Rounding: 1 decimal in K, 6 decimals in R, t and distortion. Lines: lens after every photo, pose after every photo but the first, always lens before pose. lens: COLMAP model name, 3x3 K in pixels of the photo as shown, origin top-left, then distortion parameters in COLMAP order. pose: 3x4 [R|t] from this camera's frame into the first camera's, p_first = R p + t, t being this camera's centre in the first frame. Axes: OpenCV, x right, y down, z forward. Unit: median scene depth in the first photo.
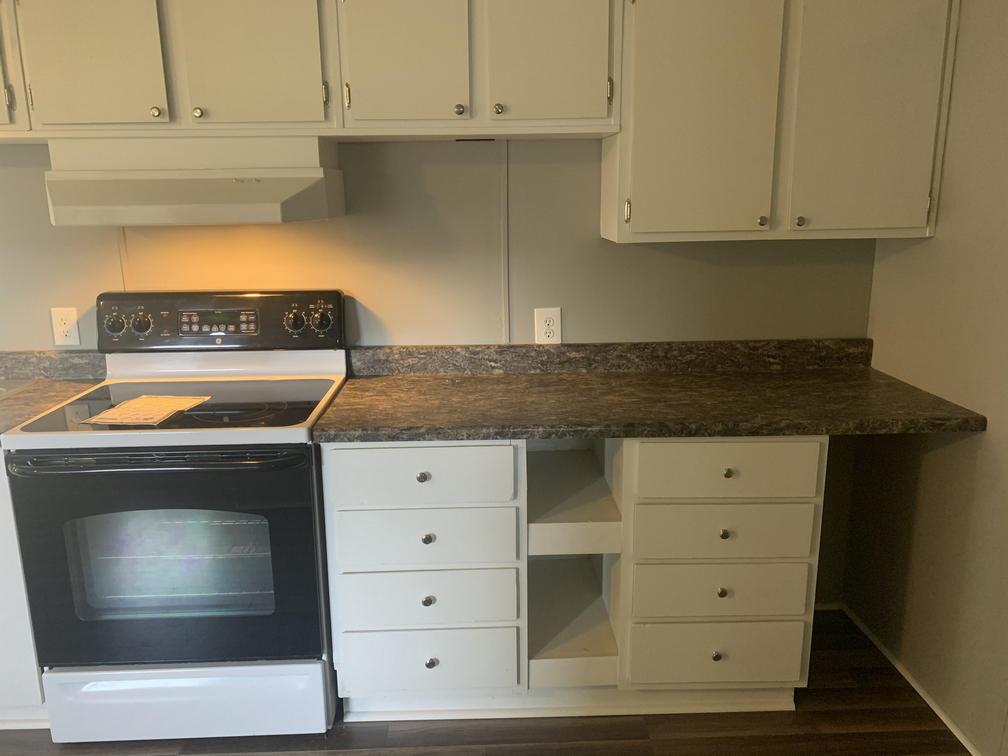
lens RADIAL K [[784.7, 0, 504.0], [0, 784.7, 378.0], [0, 0, 1]] dist [0.050283, -0.087294]
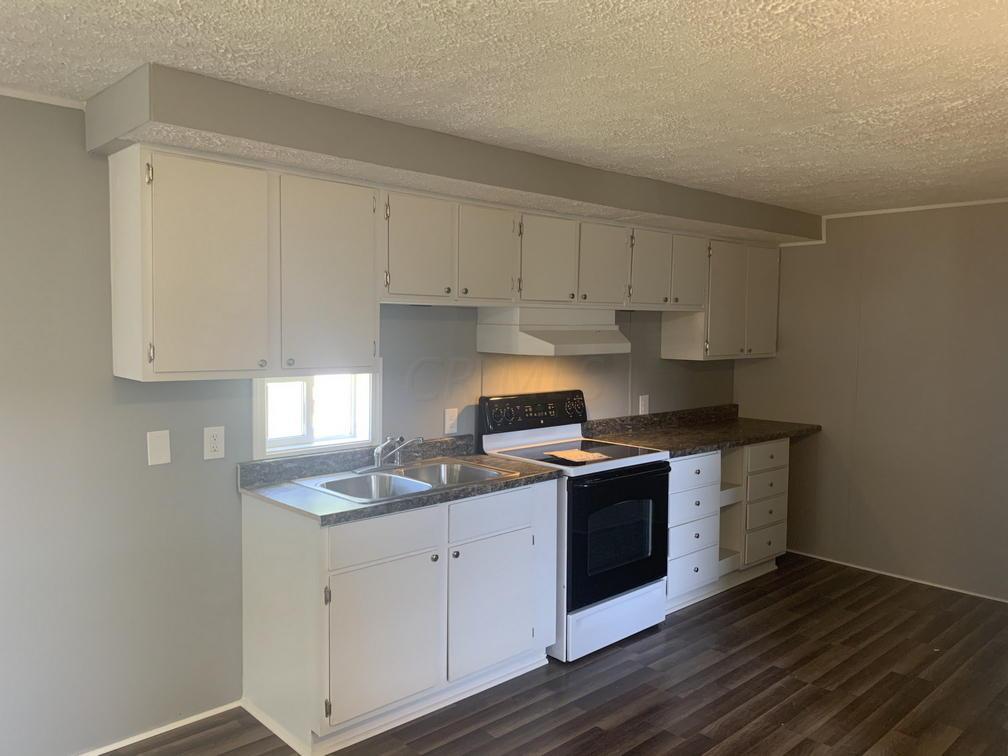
lens RADIAL K [[784.7, 0, 504.0], [0, 784.7, 378.0], [0, 0, 1]] dist [0.050283, -0.087294]
pose [[0.752710, -0.028757, 0.657723, -1.483338], [0.130933, 0.985627, -0.106749, 0.028853], [-0.645200, 0.166469, 0.745657, -0.215180]]
